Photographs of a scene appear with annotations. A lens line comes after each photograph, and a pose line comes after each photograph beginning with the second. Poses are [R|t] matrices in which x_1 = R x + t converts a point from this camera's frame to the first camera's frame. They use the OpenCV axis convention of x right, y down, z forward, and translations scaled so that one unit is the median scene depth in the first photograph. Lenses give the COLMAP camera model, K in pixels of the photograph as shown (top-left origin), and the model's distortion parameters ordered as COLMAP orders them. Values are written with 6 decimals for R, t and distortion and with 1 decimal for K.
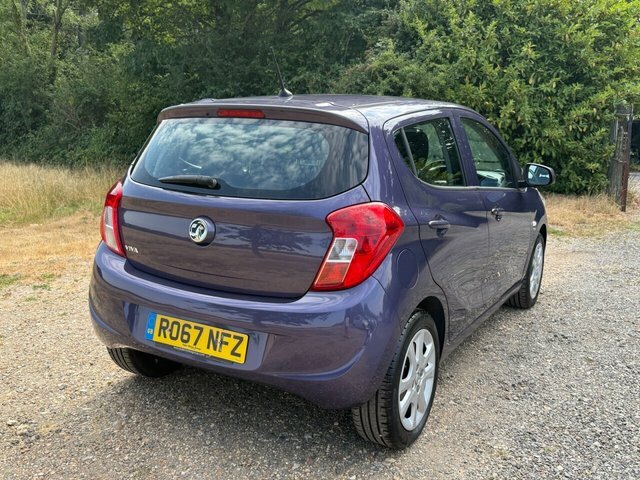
lens RADIAL K [[619.6, 0, 320.0], [0, 619.6, 240.0], [0, 0, 1]] dist [0.129930, -0.271724]
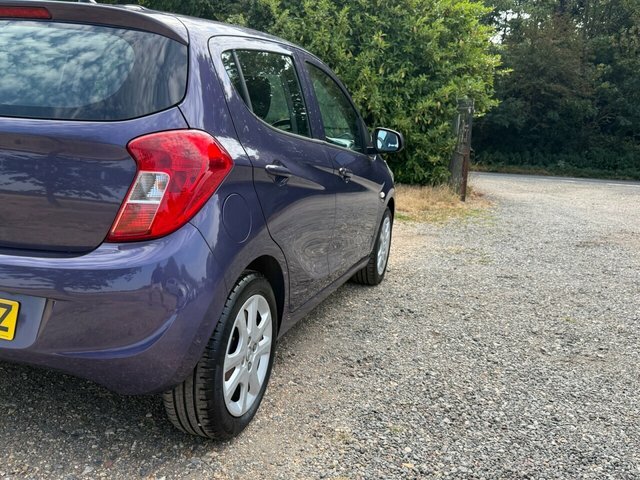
lens RADIAL K [[617.5, 0, 319.3], [0, 617.5, 244.2], [0, 0, 1]] dist [0.172809, -0.408761]
pose [[0.973582, 0.010551, 0.228092, 0.051626], [-0.013386, 0.999851, 0.010886, 0.059553], [-0.227943, -0.013651, 0.973579, 0.158173]]
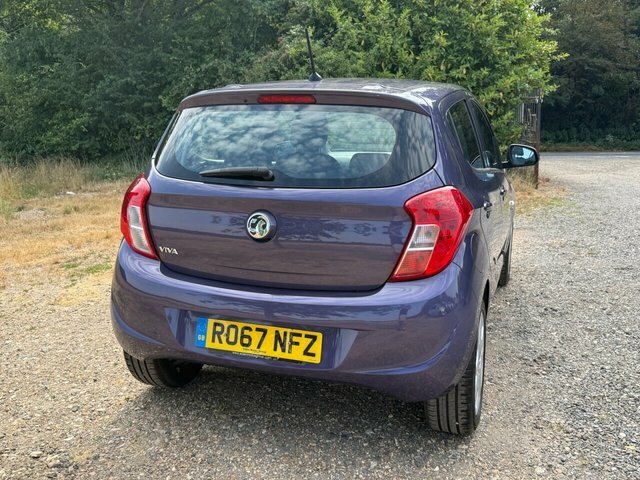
lens RADIAL K [[619.6, 0, 320.0], [0, 619.6, 240.0], [0, 0, 1]] dist [0.129930, -0.271724]
pose [[0.982485, -0.058436, 0.176939, -0.233033], [0.055584, 0.998232, 0.021036, -0.006997], [-0.177856, -0.010833, 0.983997, 0.060320]]
